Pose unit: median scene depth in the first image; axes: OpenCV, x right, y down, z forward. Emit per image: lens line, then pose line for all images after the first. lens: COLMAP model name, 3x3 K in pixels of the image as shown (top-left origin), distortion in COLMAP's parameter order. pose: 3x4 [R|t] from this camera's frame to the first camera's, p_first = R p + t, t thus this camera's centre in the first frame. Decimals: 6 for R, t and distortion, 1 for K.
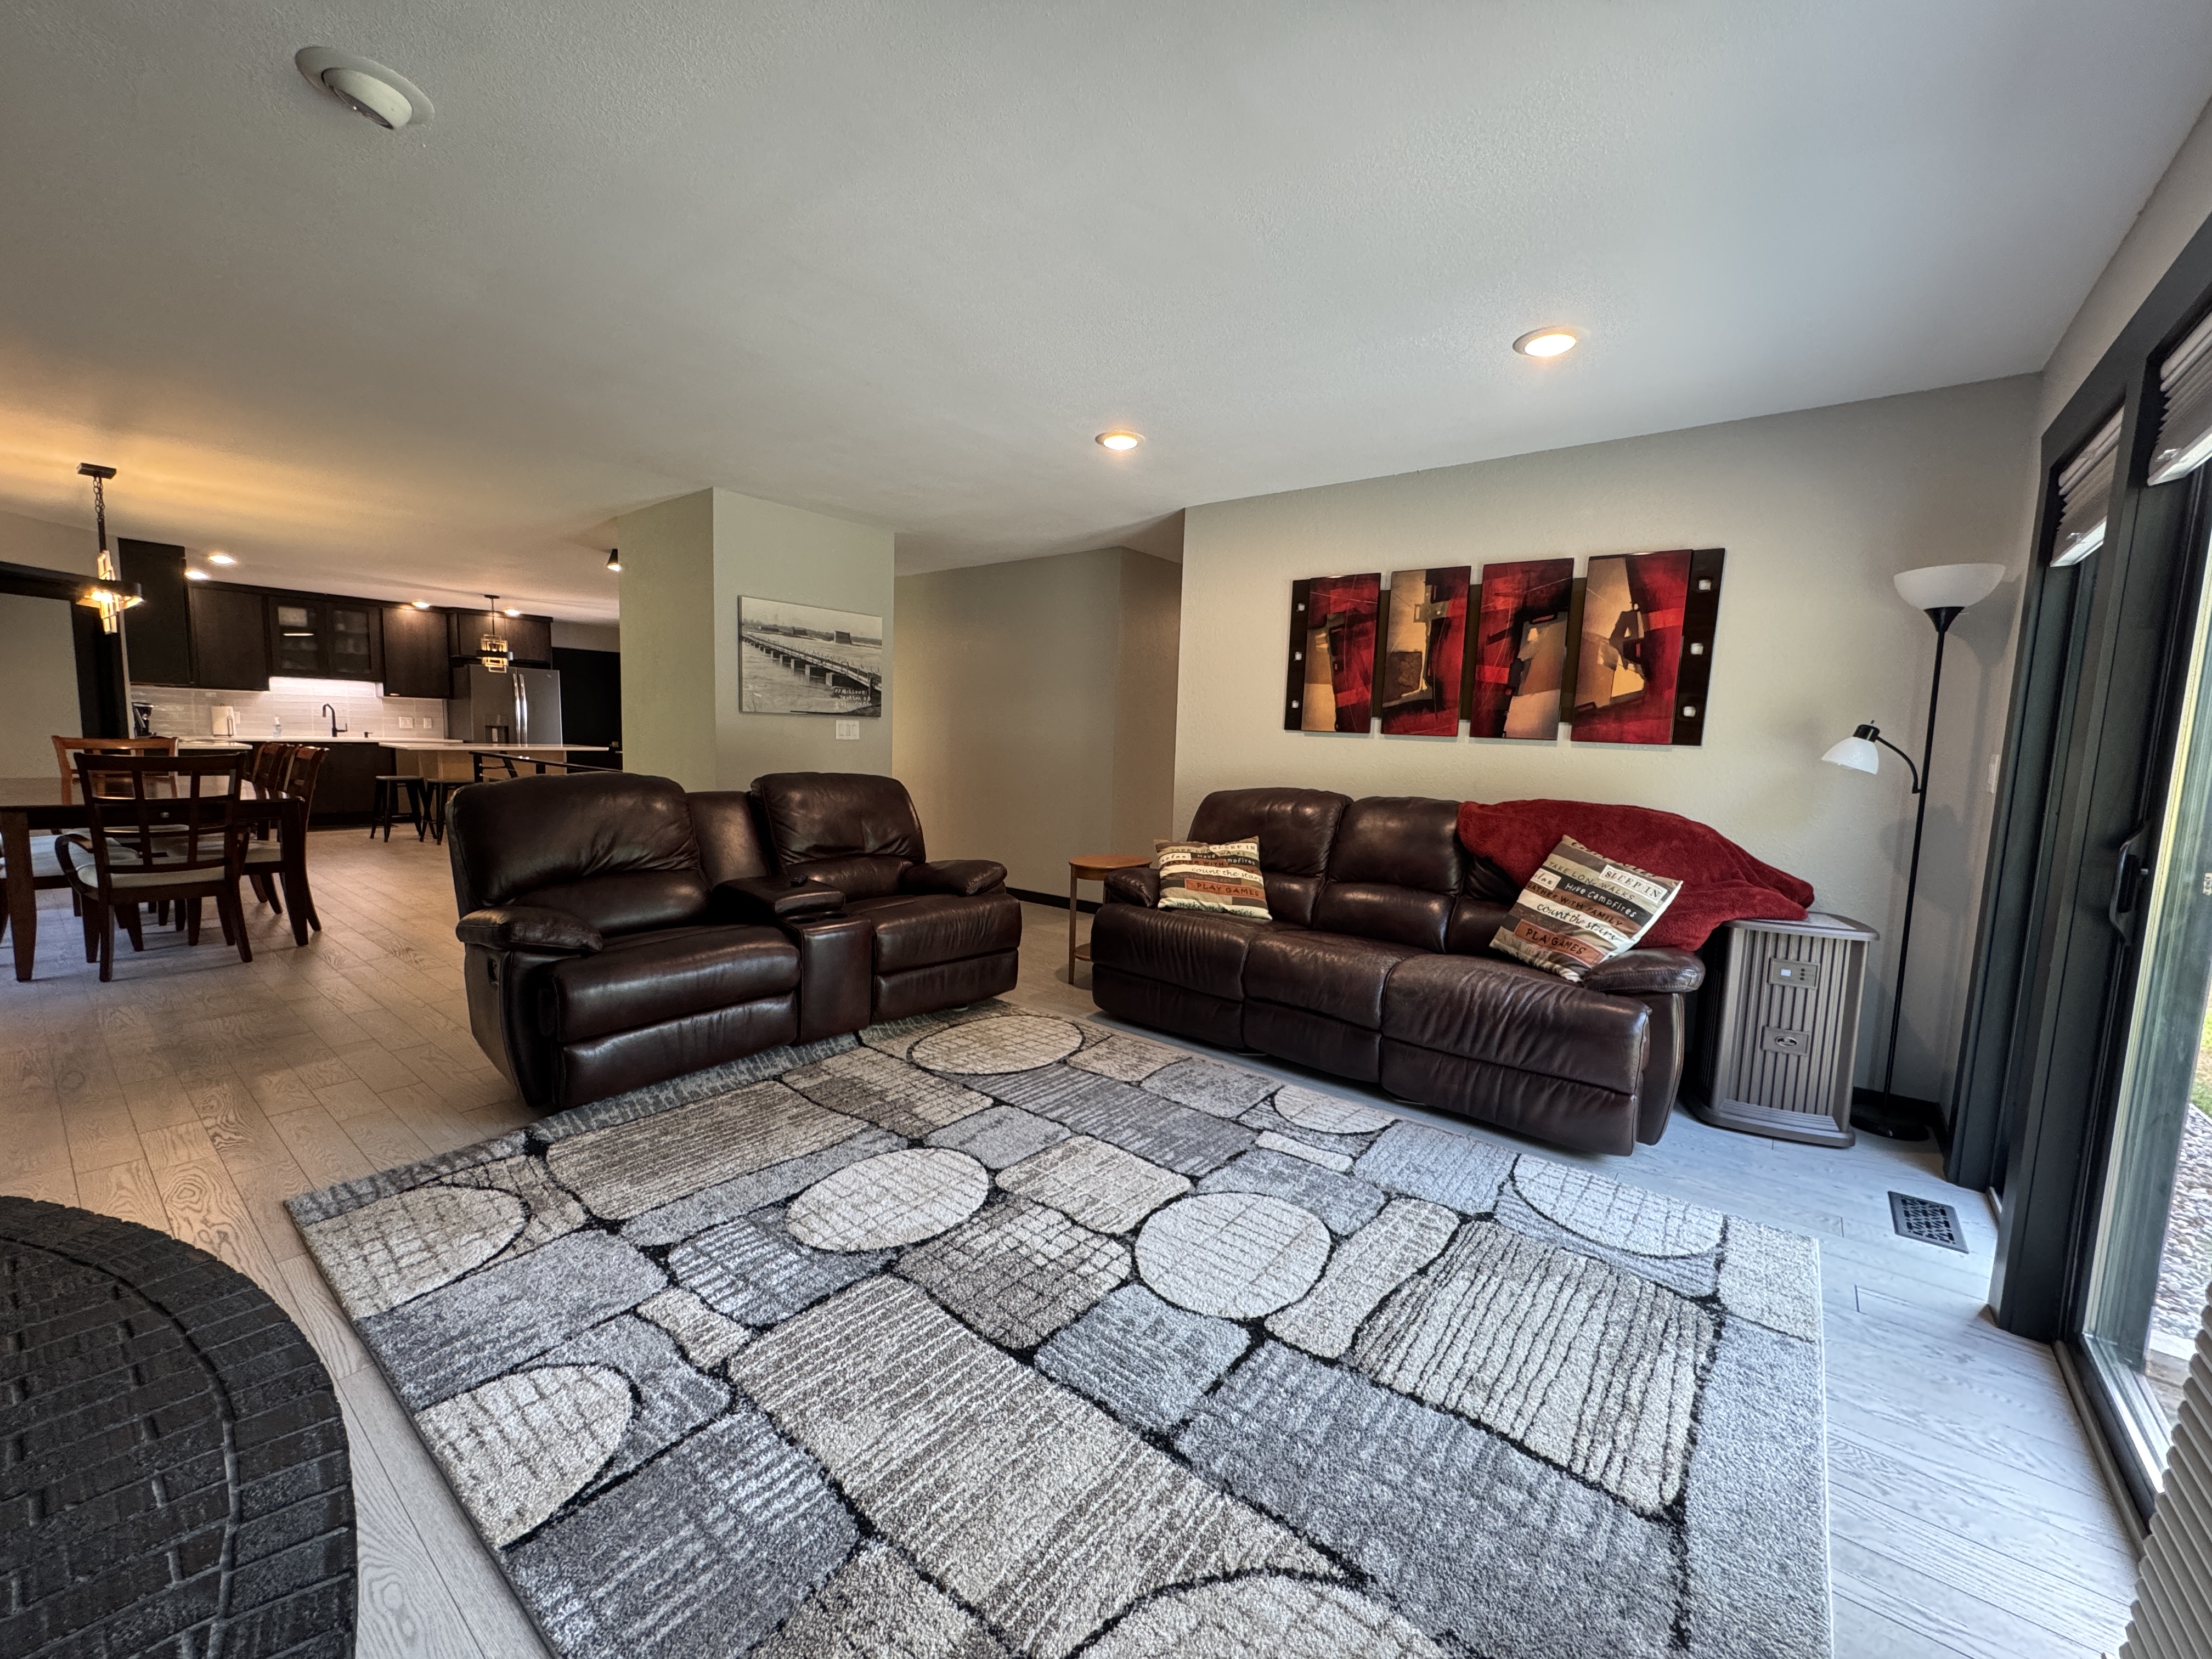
lens RADIAL K [[884.2, 0, 1111.2], [0, 884.2, 819.9], [0, 0, 1]] dist [-0.002429, 0.000187]
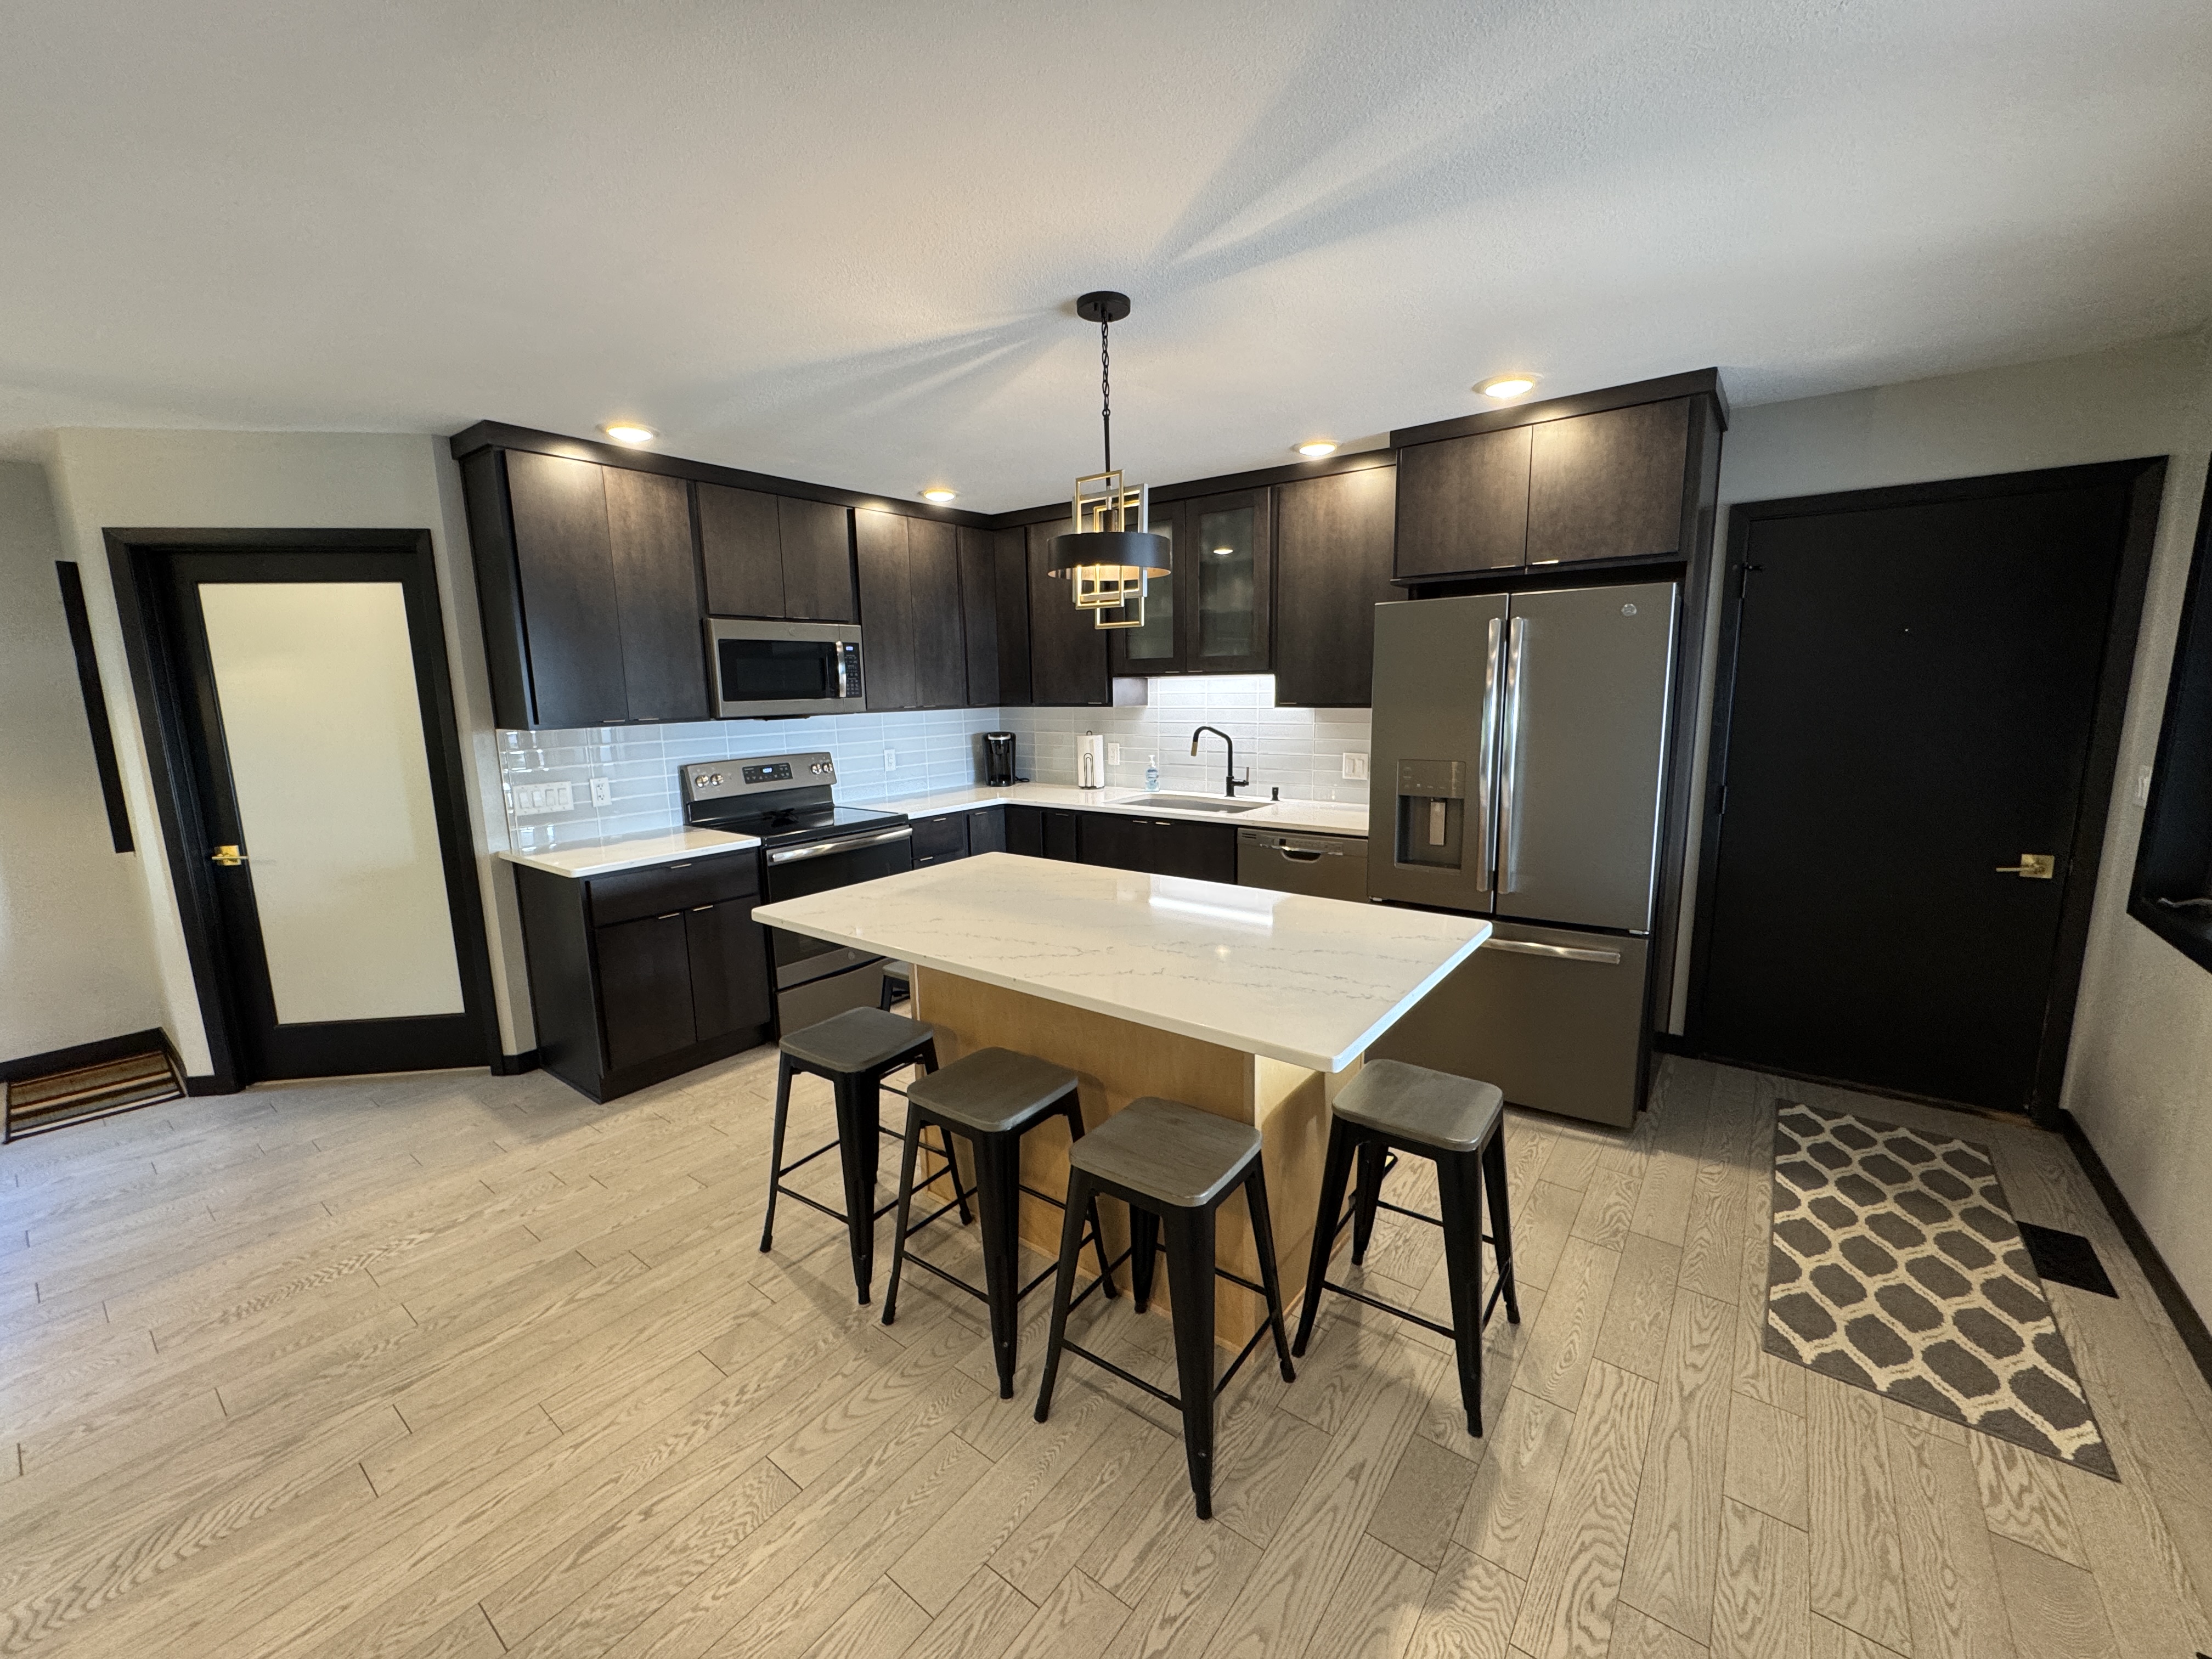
lens RADIAL K [[884.2, 0, 1103.8], [0, 884.2, 832.3], [0, 0, 1]] dist [-0.002429, 0.000187]
pose [[-0.001990, 0.138074, -0.990420, -1.732690], [-0.077479, 0.987423, 0.137812, -0.575410], [0.996992, 0.077011, 0.008733, 3.965246]]
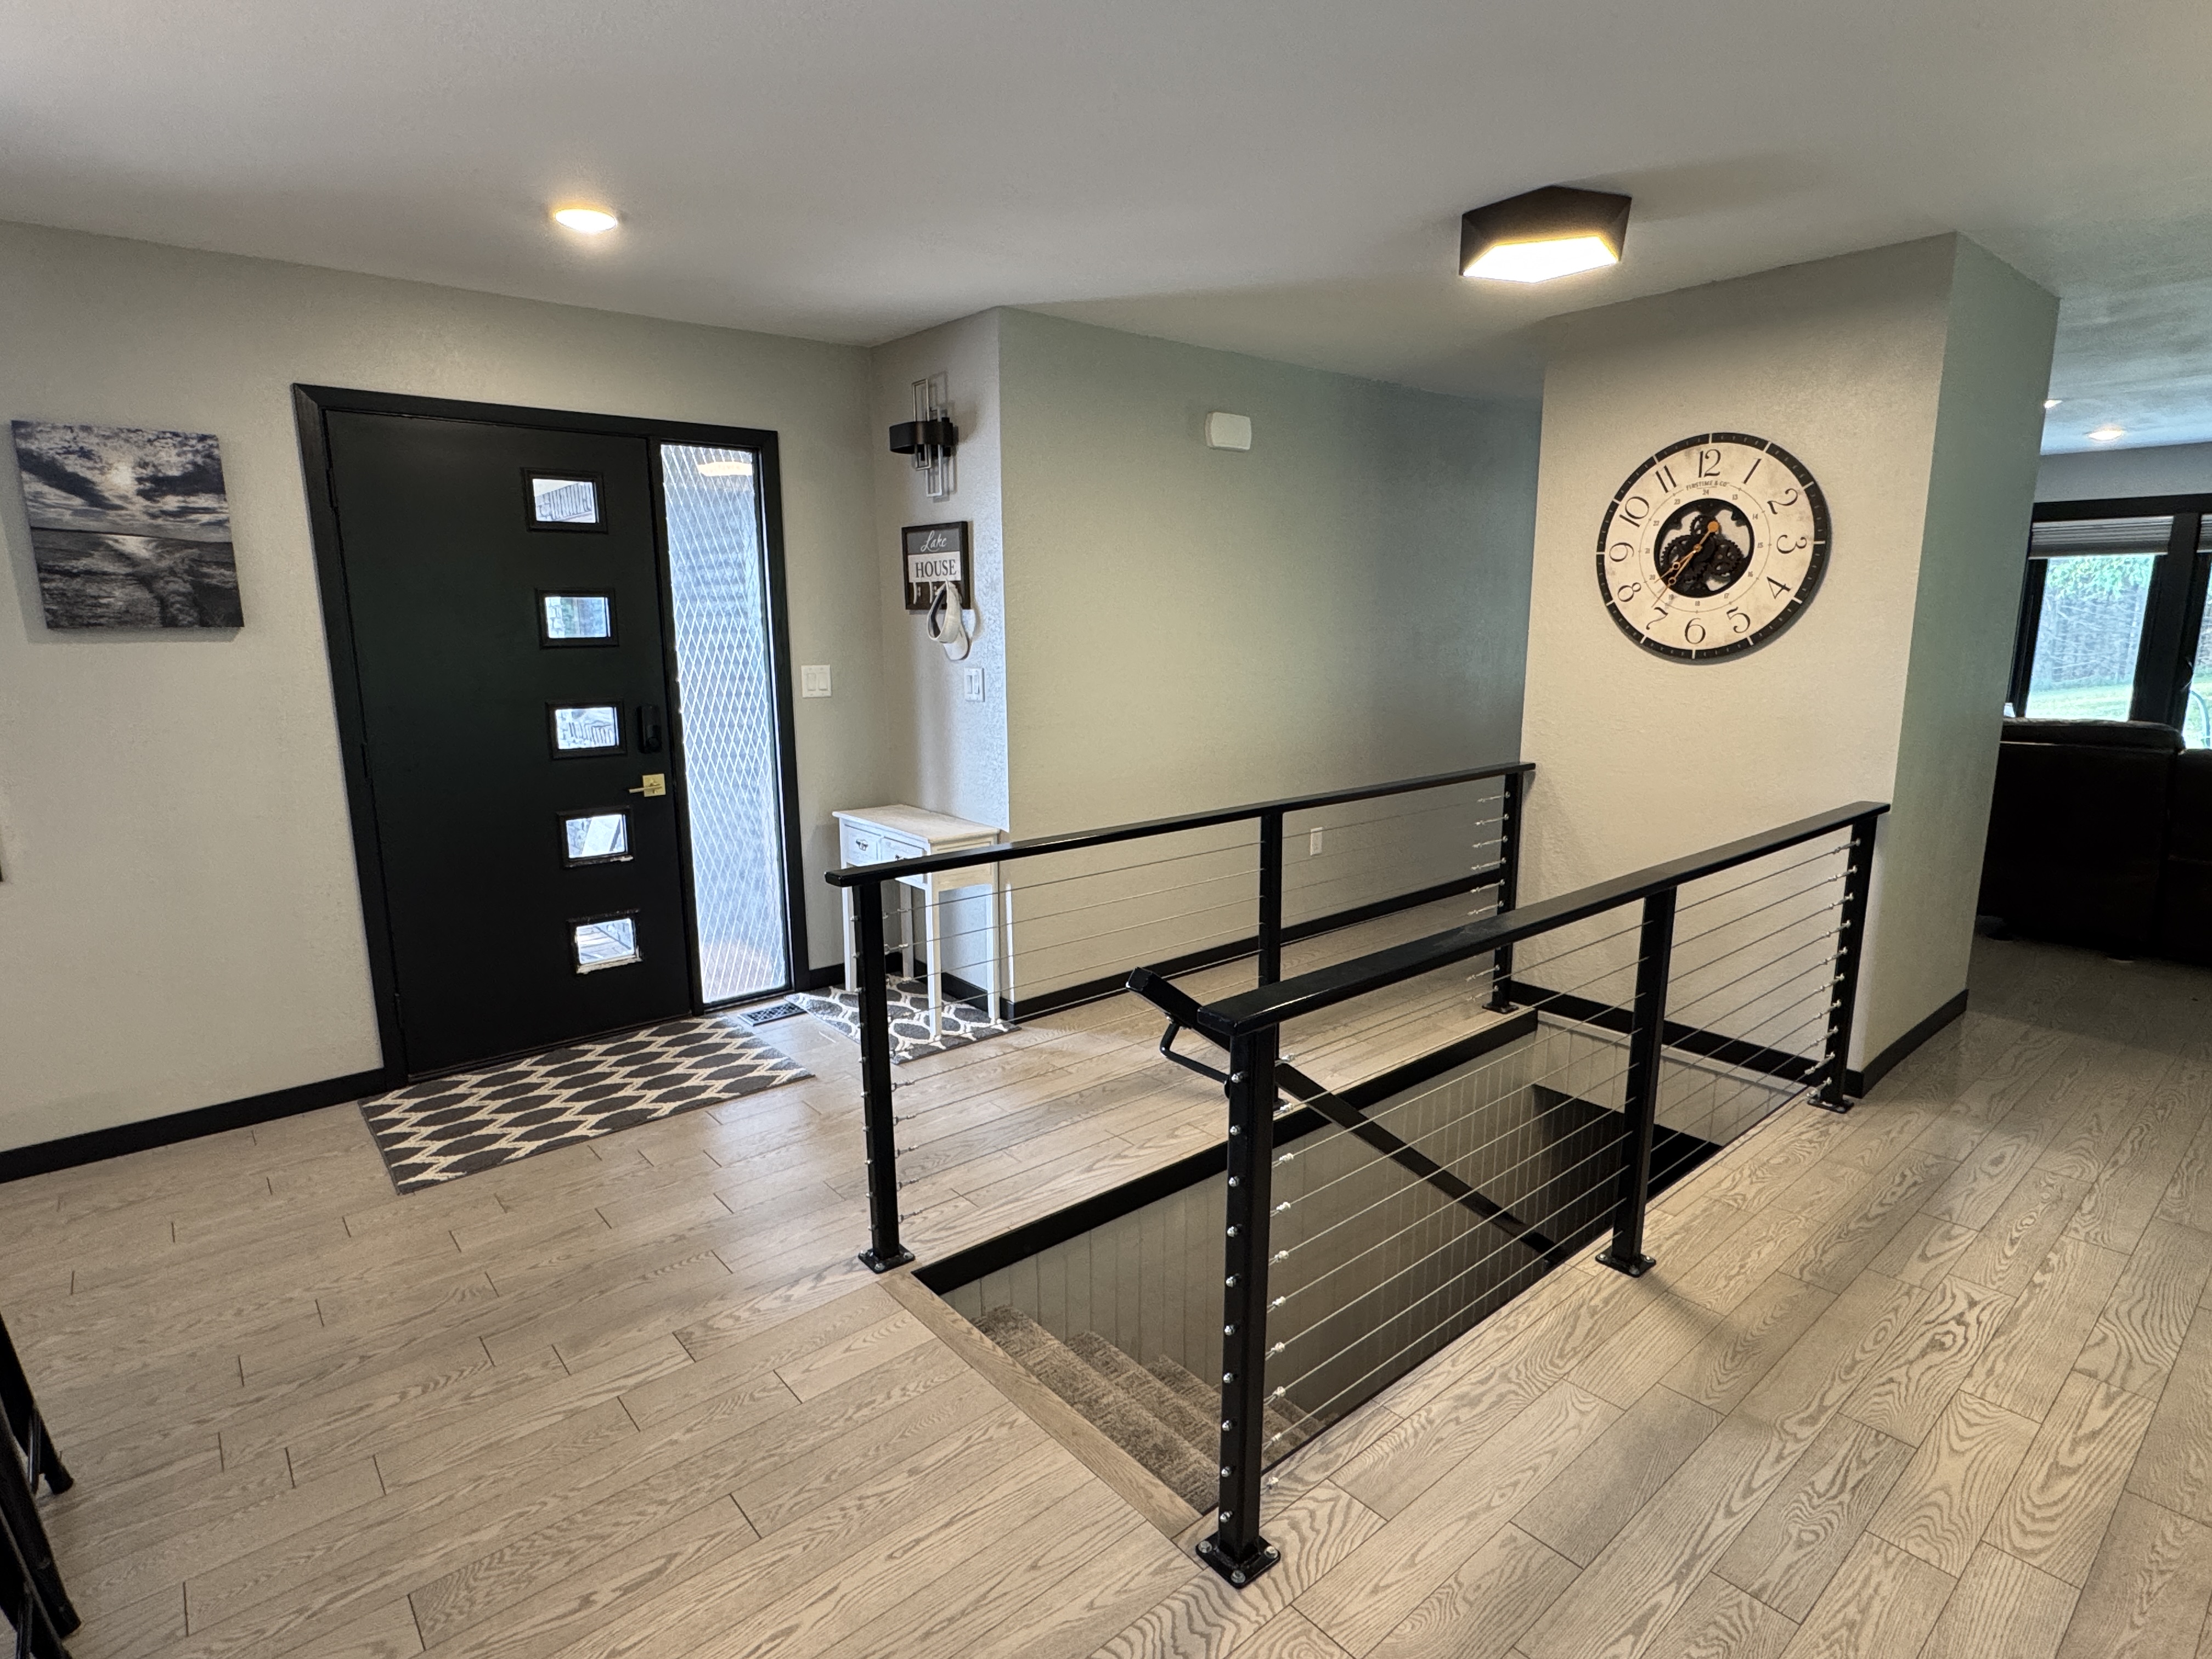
lens RADIAL K [[1145.2, 0, 1100.2], [0, 1145.2, 838.0], [0, 0, 1]] dist [-0.005249, -0.001570]
pose [[0.212159, -0.226979, 0.950510, -2.906149], [0.107492, 0.972170, 0.208159, -0.509955], [-0.971305, 0.058010, 0.230653, 3.103829]]
